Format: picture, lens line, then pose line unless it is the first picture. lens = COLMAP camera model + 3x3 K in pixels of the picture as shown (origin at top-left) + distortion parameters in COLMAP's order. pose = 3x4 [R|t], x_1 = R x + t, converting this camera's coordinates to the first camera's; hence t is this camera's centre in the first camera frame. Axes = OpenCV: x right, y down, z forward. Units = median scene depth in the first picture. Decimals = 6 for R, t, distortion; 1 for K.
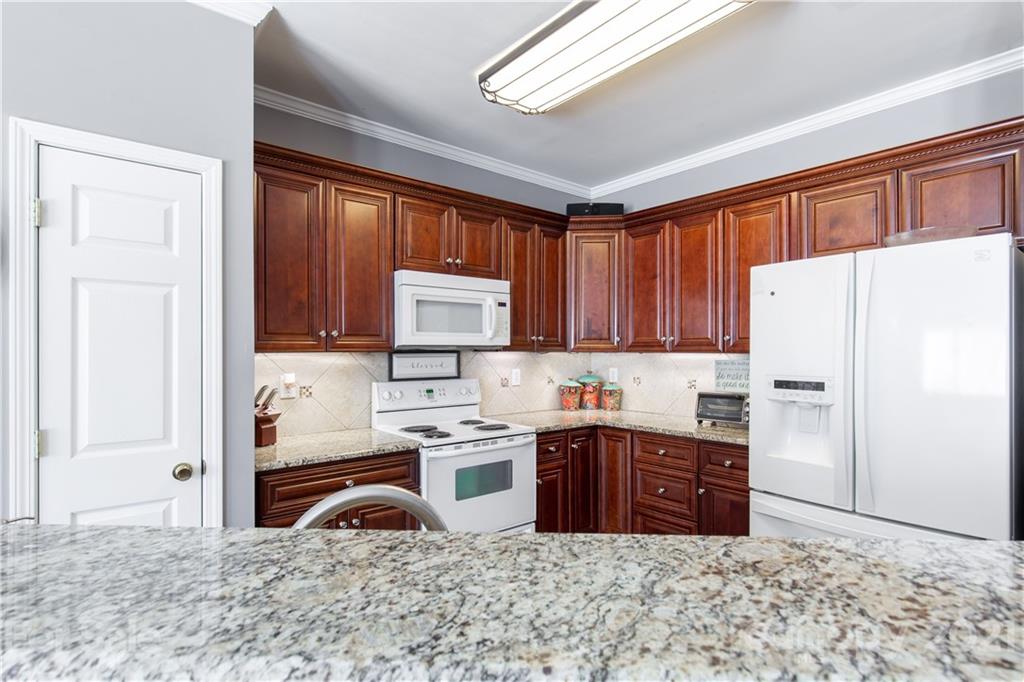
lens RADIAL K [[500.0, 0, 516.7], [0, 500.0, 350.1], [0, 0, 1]] dist [-0.020762, -0.000253]
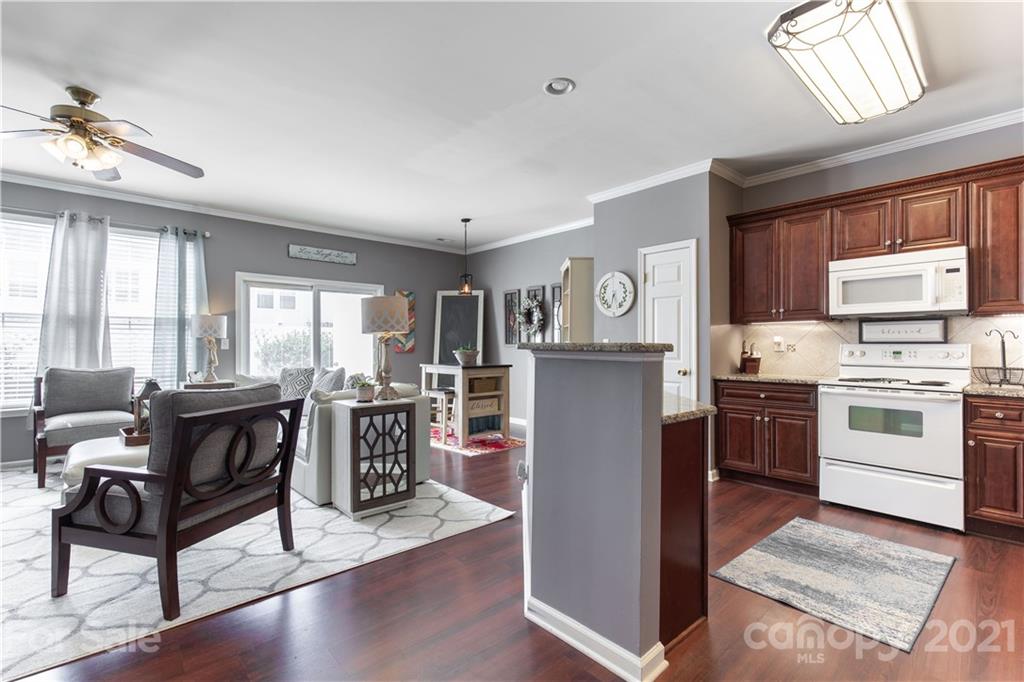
lens RADIAL K [[472.0, 0, 512.7], [0, 472.0, 345.2], [0, 0, 1]] dist [0.002818, -0.000052]
pose [[0.030341, -0.000546, -0.999539, 1.010034], [-0.000520, 1.000000, -0.000562, 0.071725], [0.999539, 0.000537, 0.030341, 0.057900]]
